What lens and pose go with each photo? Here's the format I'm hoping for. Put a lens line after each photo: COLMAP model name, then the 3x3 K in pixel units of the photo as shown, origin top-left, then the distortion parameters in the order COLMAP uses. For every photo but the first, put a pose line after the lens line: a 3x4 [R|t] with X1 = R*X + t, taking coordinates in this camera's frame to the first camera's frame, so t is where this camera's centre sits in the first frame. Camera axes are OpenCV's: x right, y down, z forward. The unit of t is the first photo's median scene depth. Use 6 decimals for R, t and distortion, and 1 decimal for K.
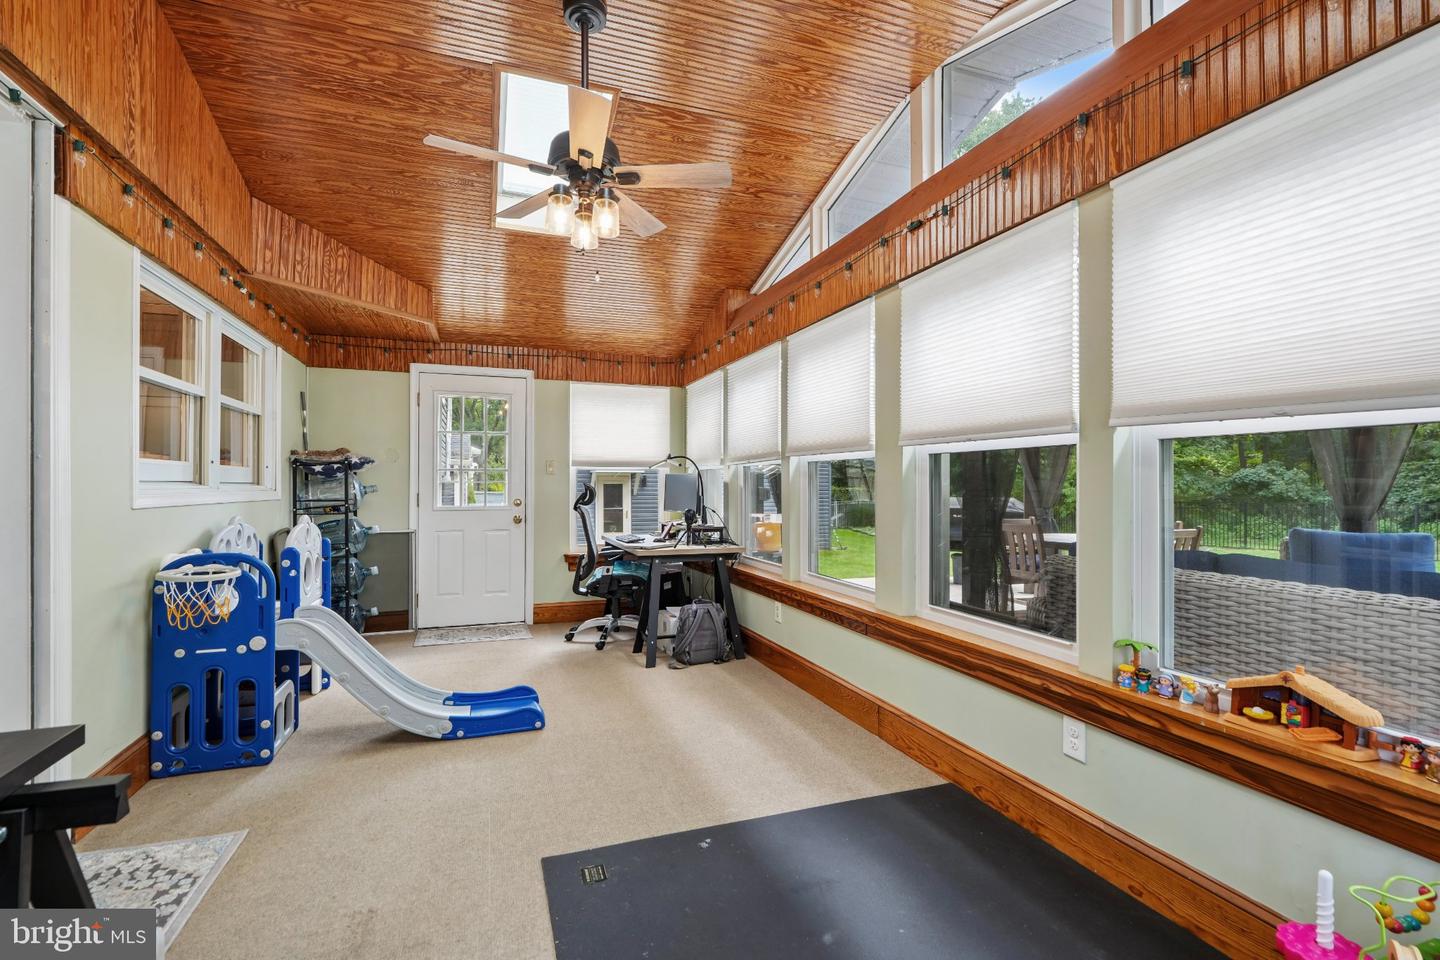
lens RADIAL K [[648.0, 0, 717.4], [0, 648.0, 484.3], [0, 0, 1]] dist [0.002205, 0.000250]
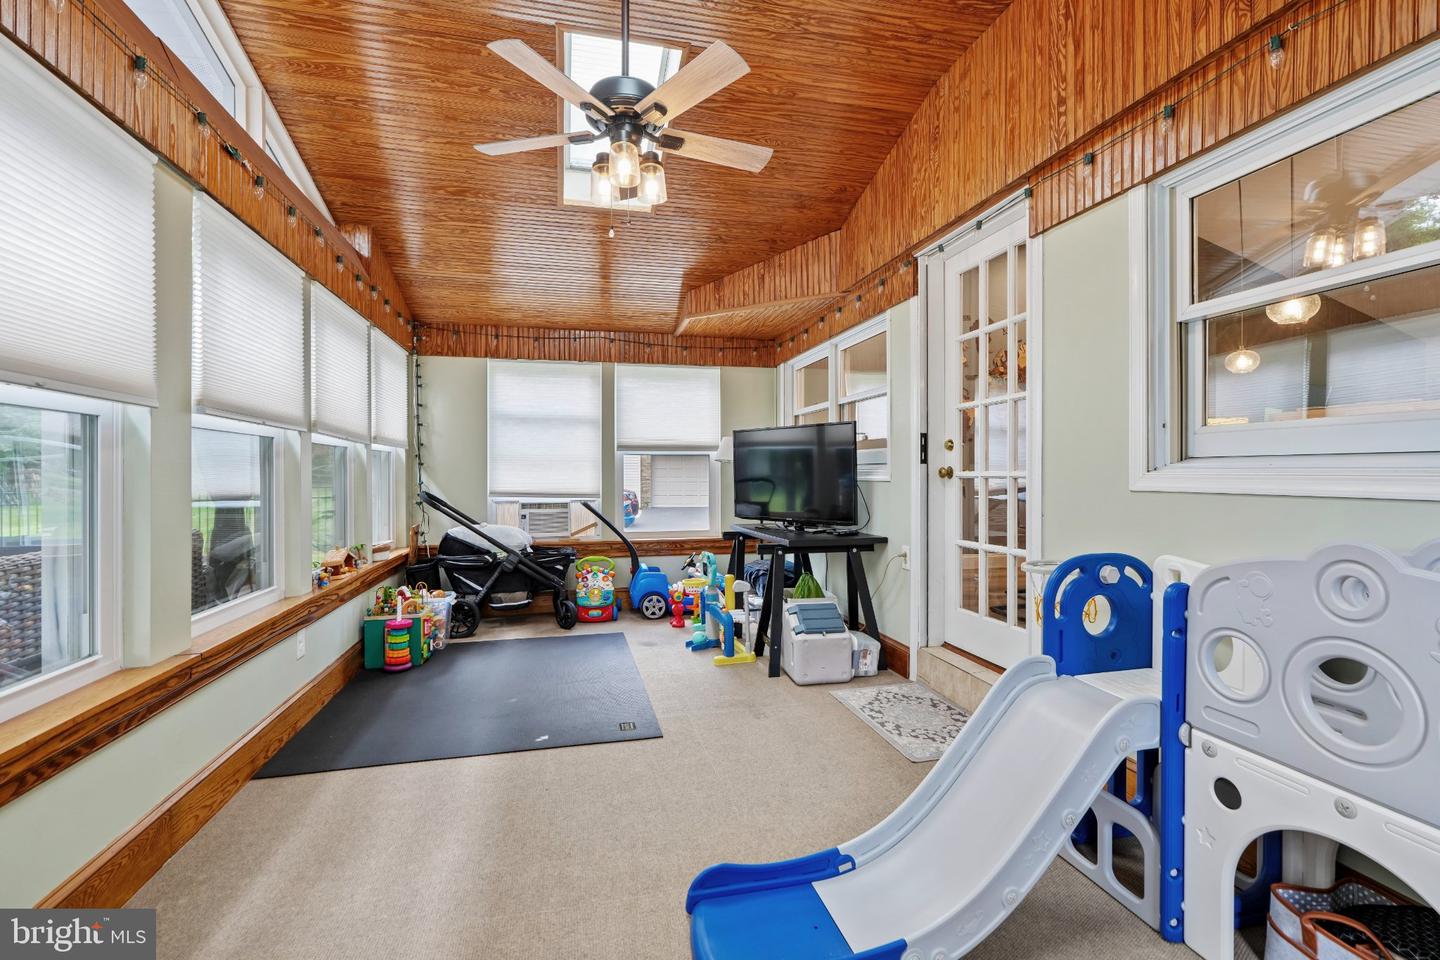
lens RADIAL K [[648.0, 0, 719.7], [0, 648.0, 476.4], [0, 0, 1]] dist [0.002205, 0.000250]
pose [[-0.993819, 0.003470, 0.110962, -0.566549], [0.002948, 0.999984, -0.004875, 0.028146], [-0.110977, -0.004518, -0.993813, 2.455823]]
